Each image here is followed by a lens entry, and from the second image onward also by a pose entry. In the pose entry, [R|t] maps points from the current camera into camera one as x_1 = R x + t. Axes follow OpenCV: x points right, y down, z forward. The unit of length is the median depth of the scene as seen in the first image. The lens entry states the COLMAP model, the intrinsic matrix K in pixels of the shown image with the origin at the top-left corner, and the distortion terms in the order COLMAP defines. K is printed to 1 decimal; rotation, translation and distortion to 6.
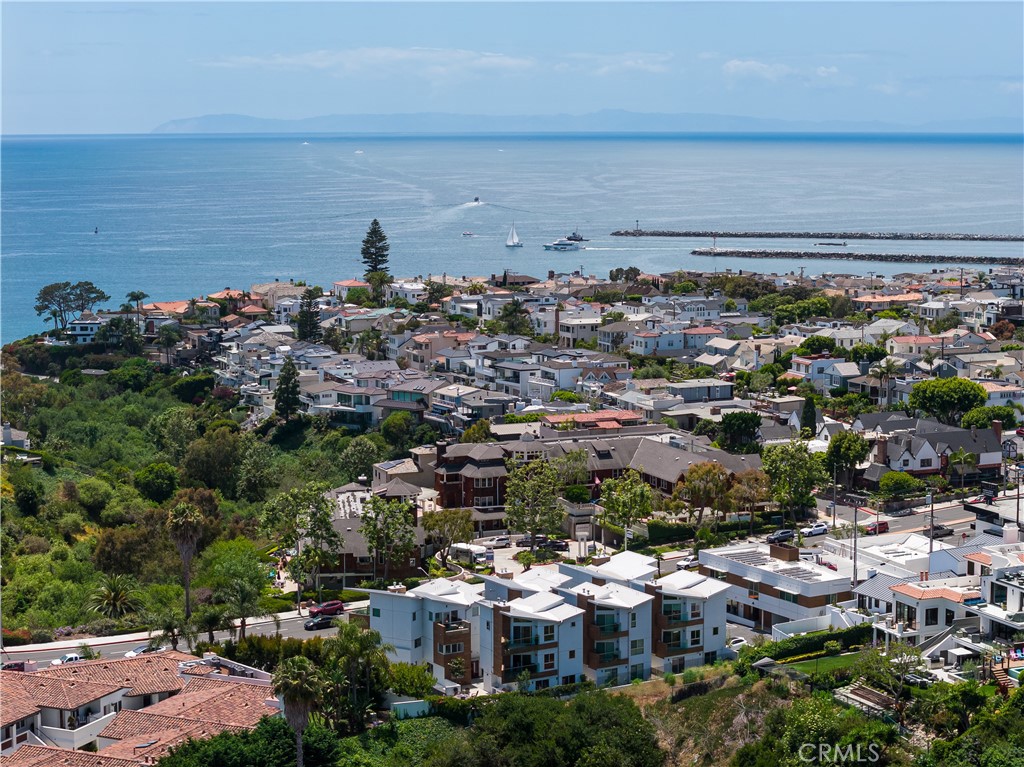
lens RADIAL K [[2081.4, 0, 508.4], [0, 2081.4, 383.0], [0, 0, 1]] dist [-0.206298, 0.000000]
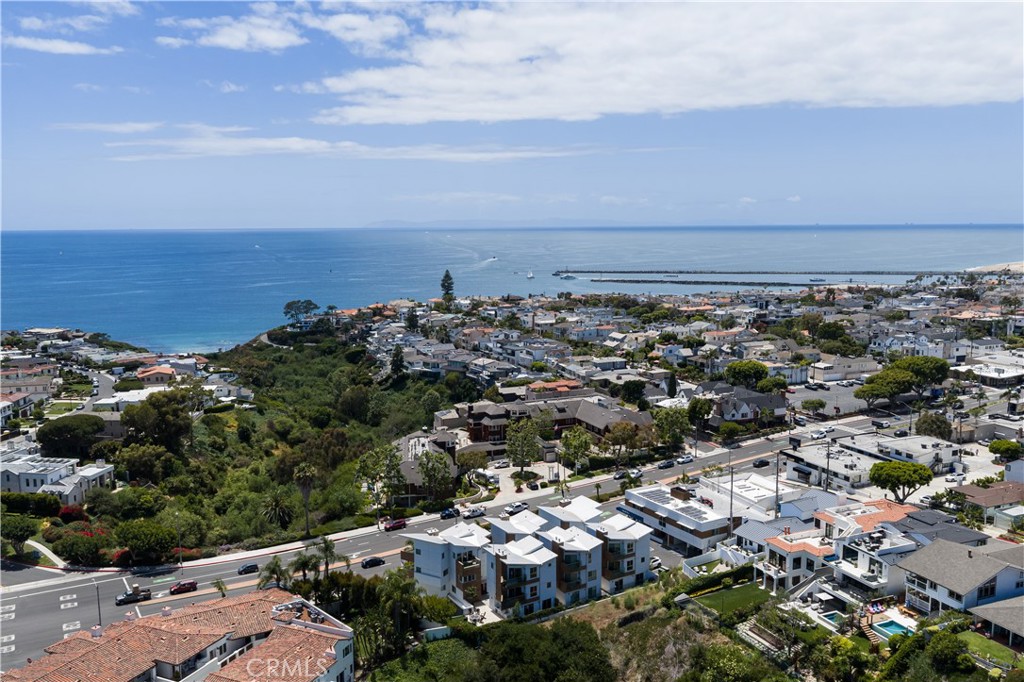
lens RADIAL K [[840.9, 0, 509.3], [0, 840.9, 342.1], [0, 0, 1]] dist [-0.007515, -0.020028]
pose [[0.999987, -0.004169, -0.002980, 0.003385], [0.004215, 0.999870, 0.015578, -0.035915], [0.002915, -0.015590, 0.999874, 0.278721]]
